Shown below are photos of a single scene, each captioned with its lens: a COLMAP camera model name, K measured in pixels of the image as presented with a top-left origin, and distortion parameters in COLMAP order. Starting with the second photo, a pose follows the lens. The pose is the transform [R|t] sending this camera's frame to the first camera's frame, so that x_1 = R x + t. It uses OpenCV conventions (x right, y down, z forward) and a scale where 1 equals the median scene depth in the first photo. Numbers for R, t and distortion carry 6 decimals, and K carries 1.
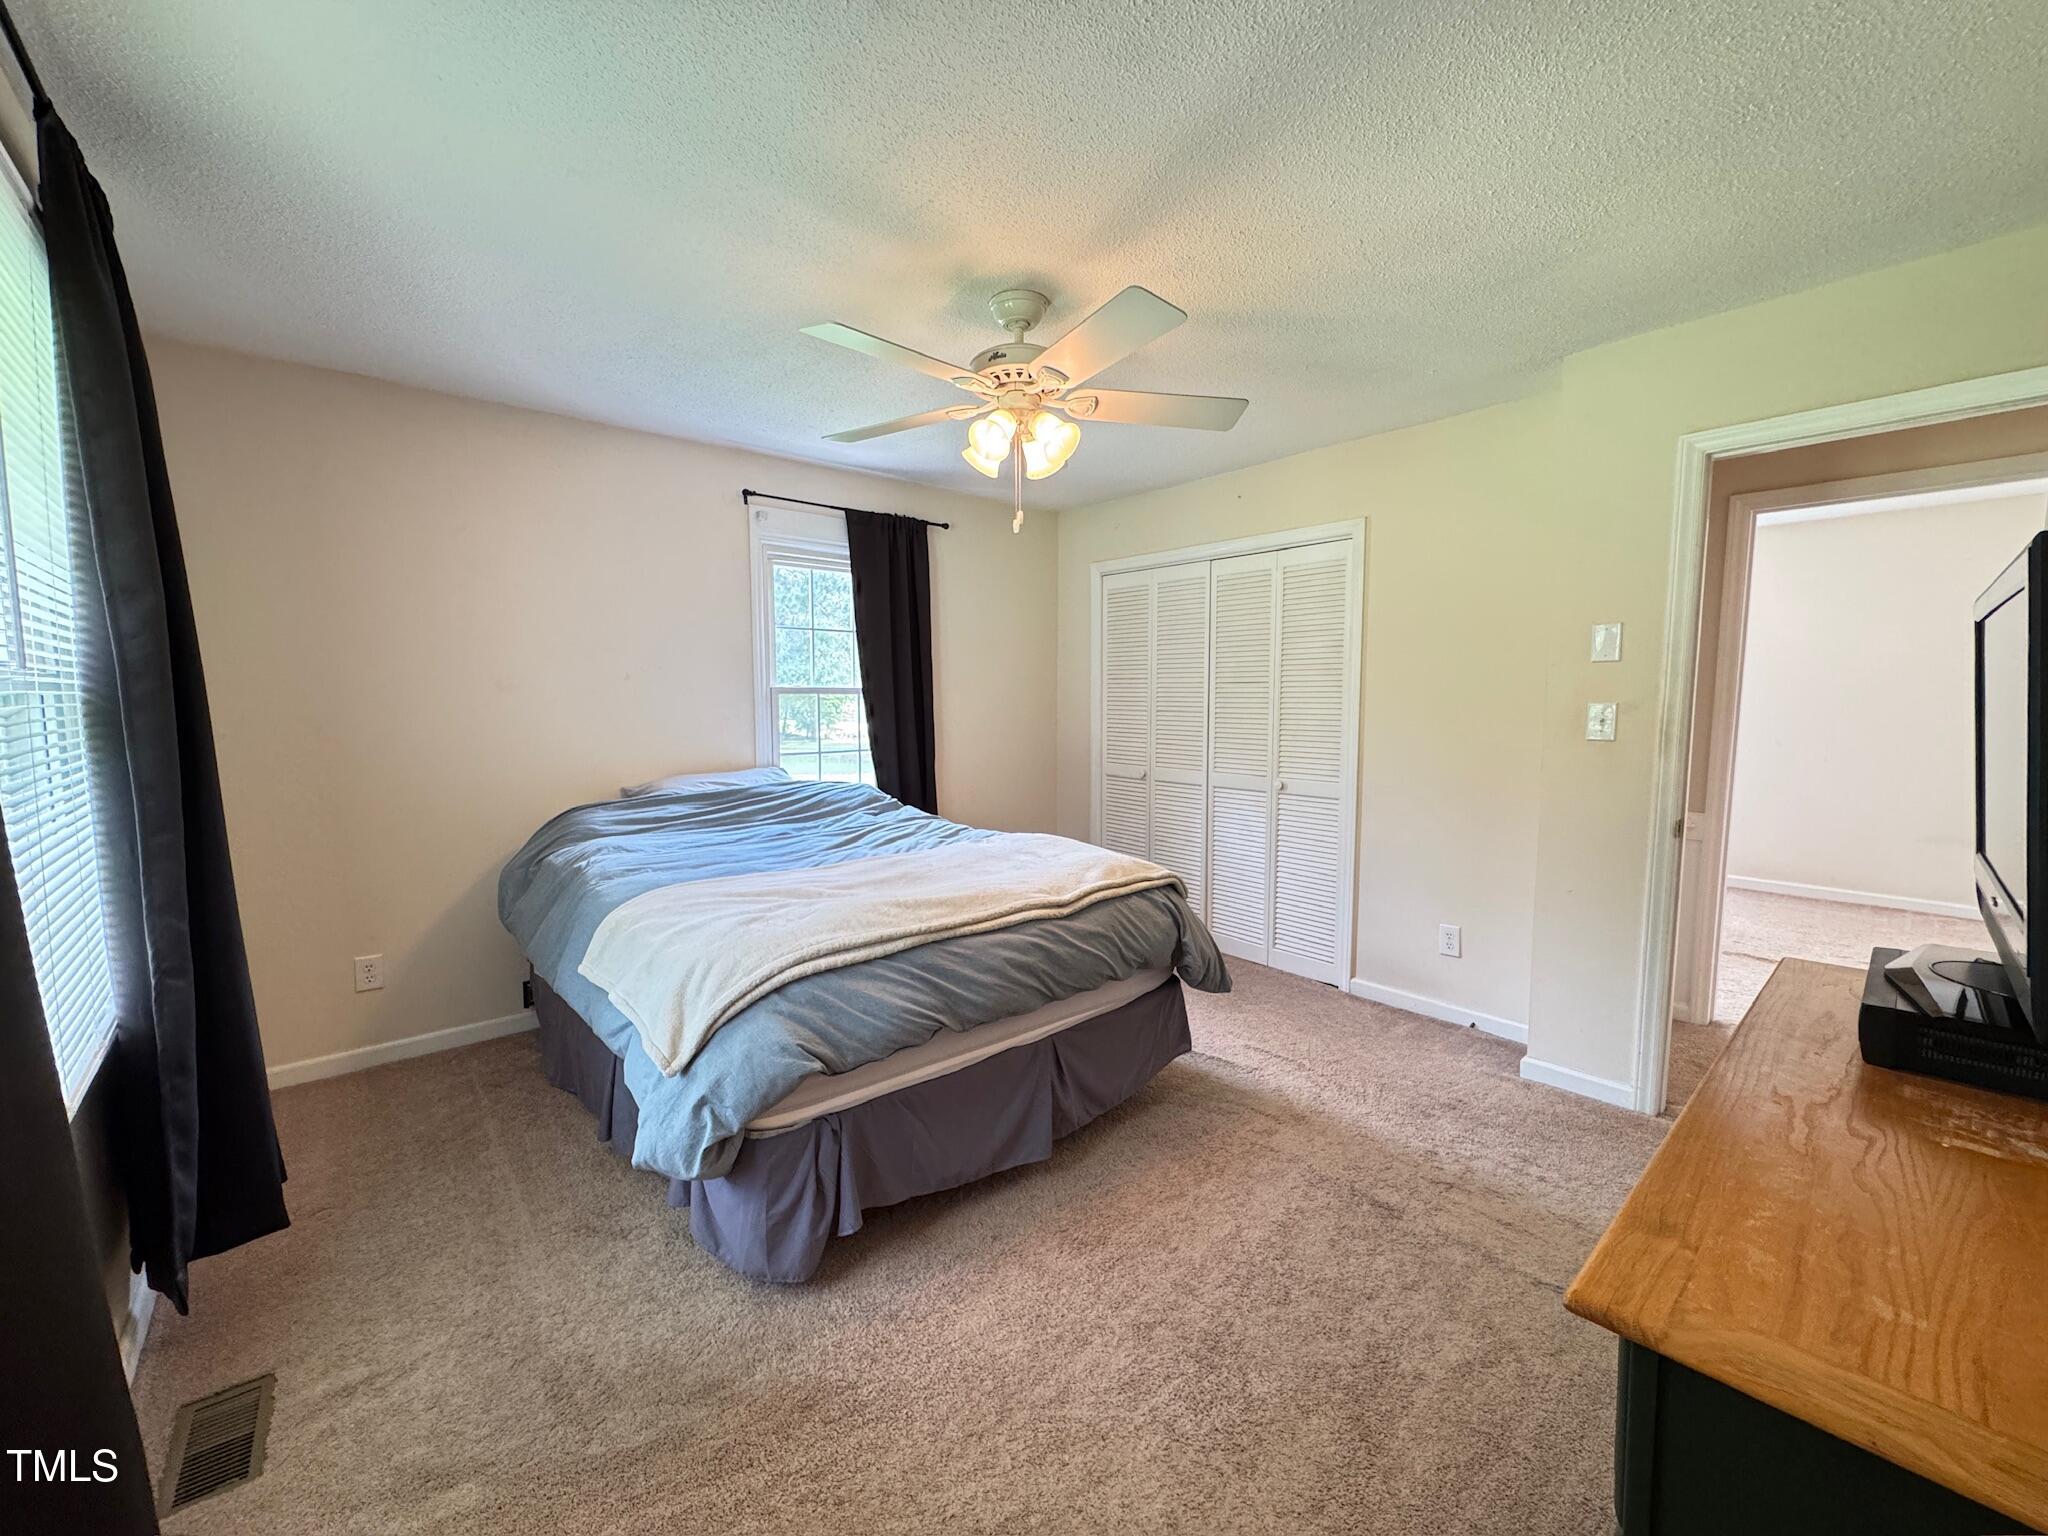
lens RADIAL K [[815.8, 0, 1024.0], [0, 815.8, 768.0], [0, 0, 1]] dist [-0.005997, 0.000982]
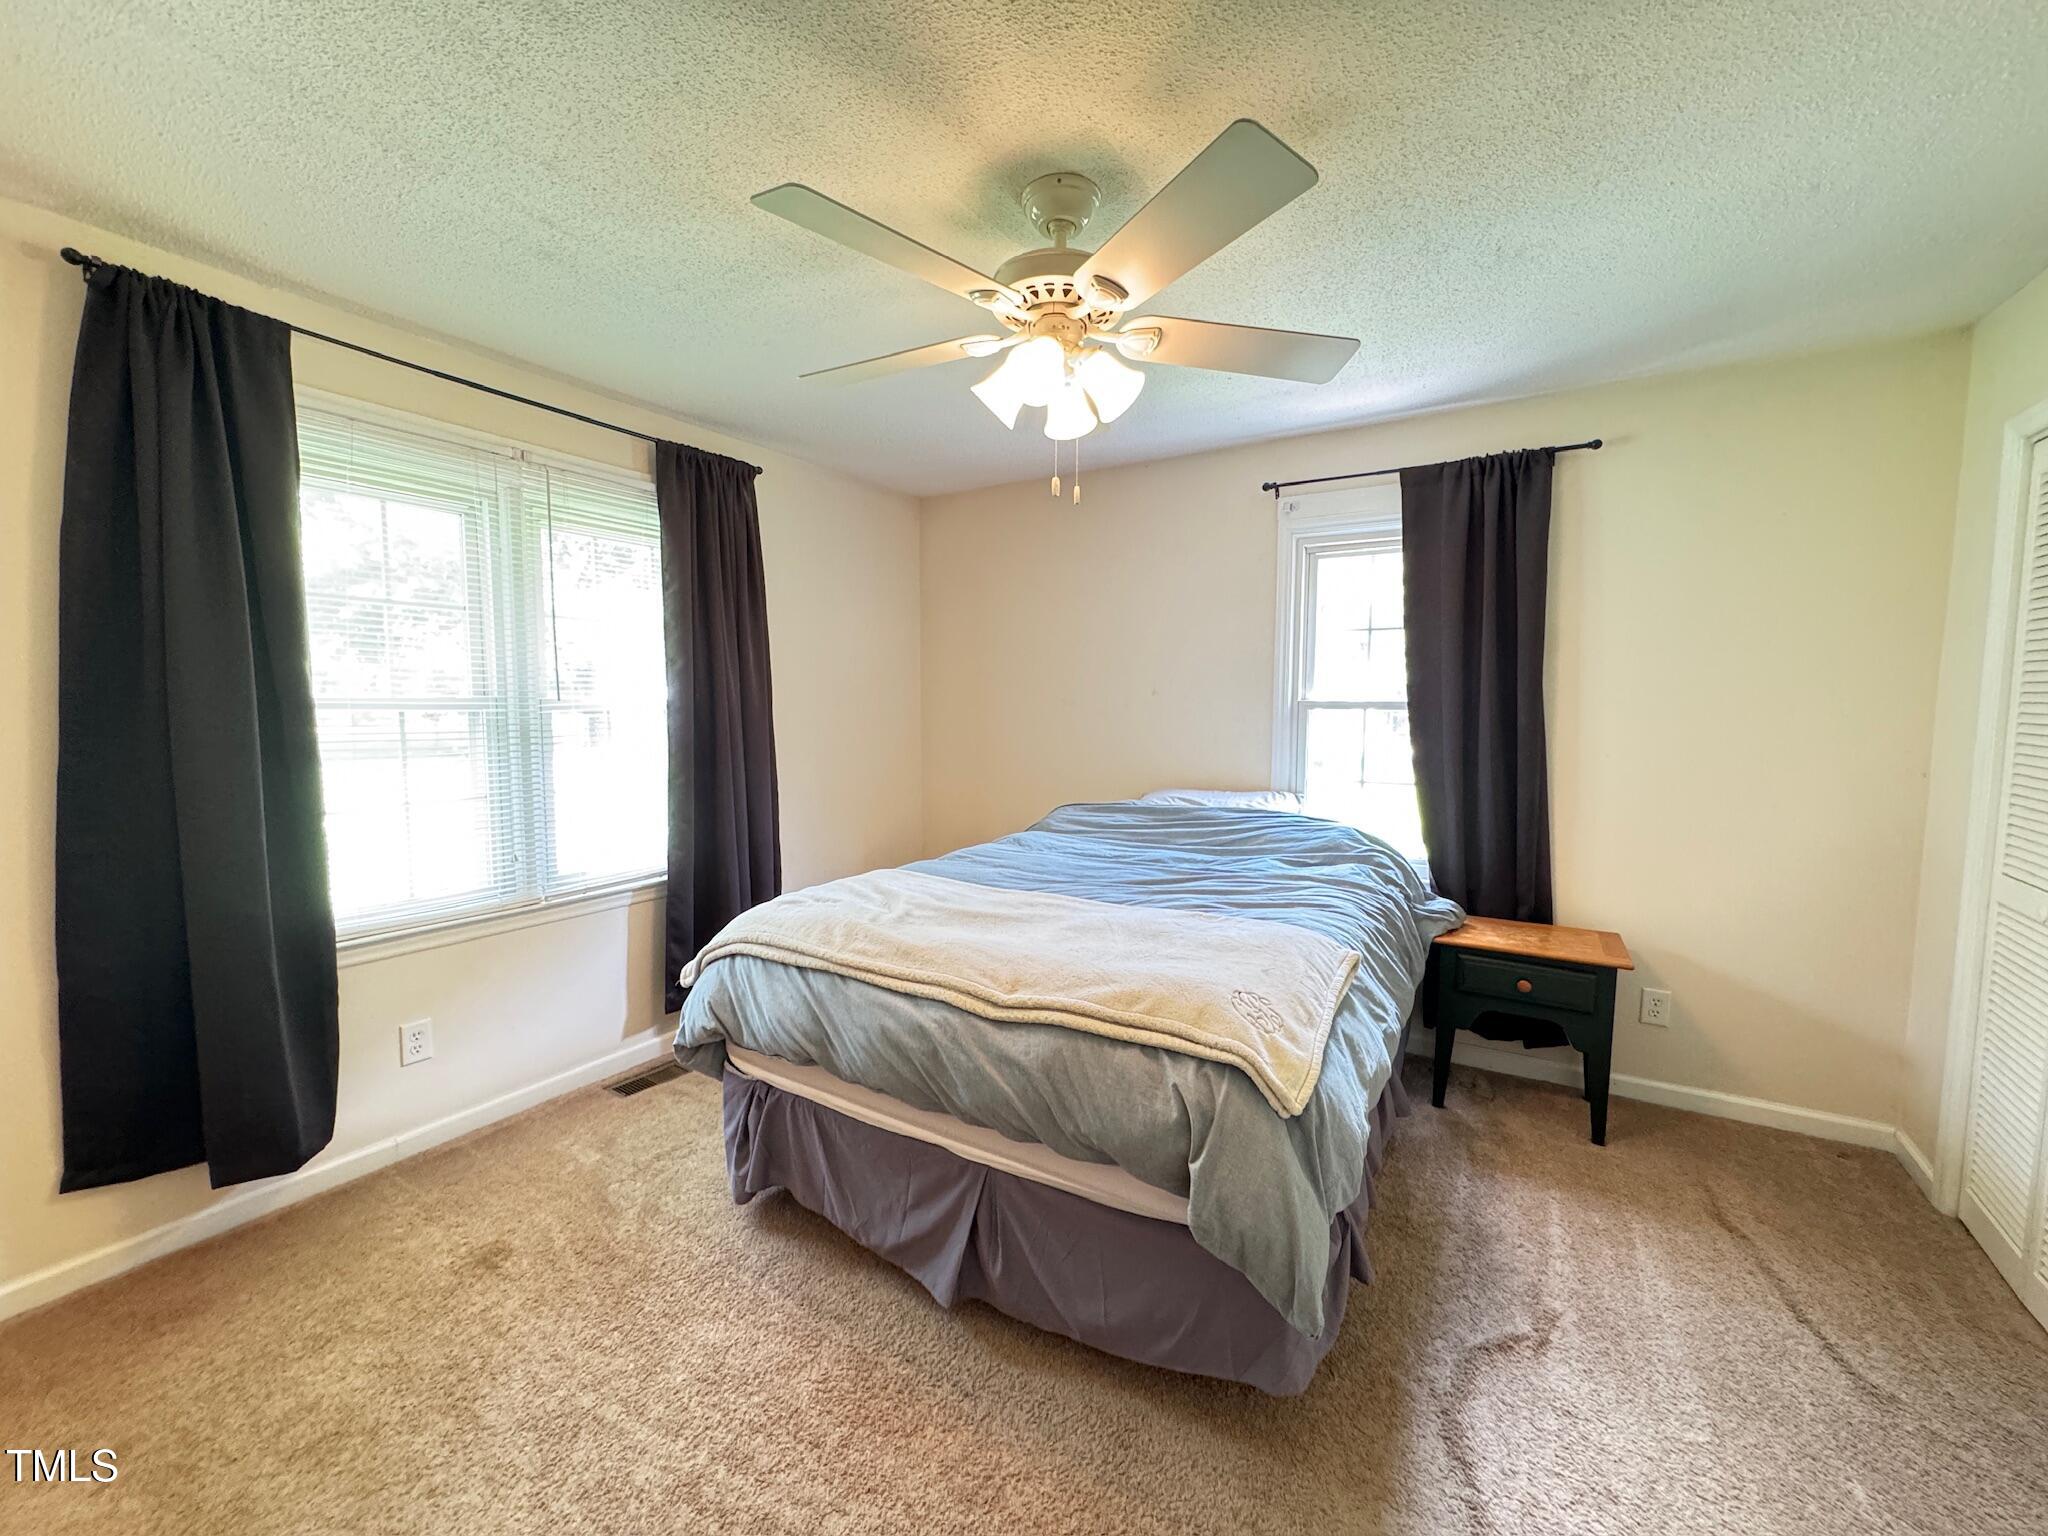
lens RADIAL K [[815.8, 0, 1024.0], [0, 815.8, 768.0], [0, 0, 1]] dist [-0.005997, 0.000982]
pose [[0.307719, 0.083227, -0.947830, 0.482960], [-0.078993, 0.994963, 0.061720, -0.063860], [0.948193, 0.055879, 0.312743, 0.497106]]
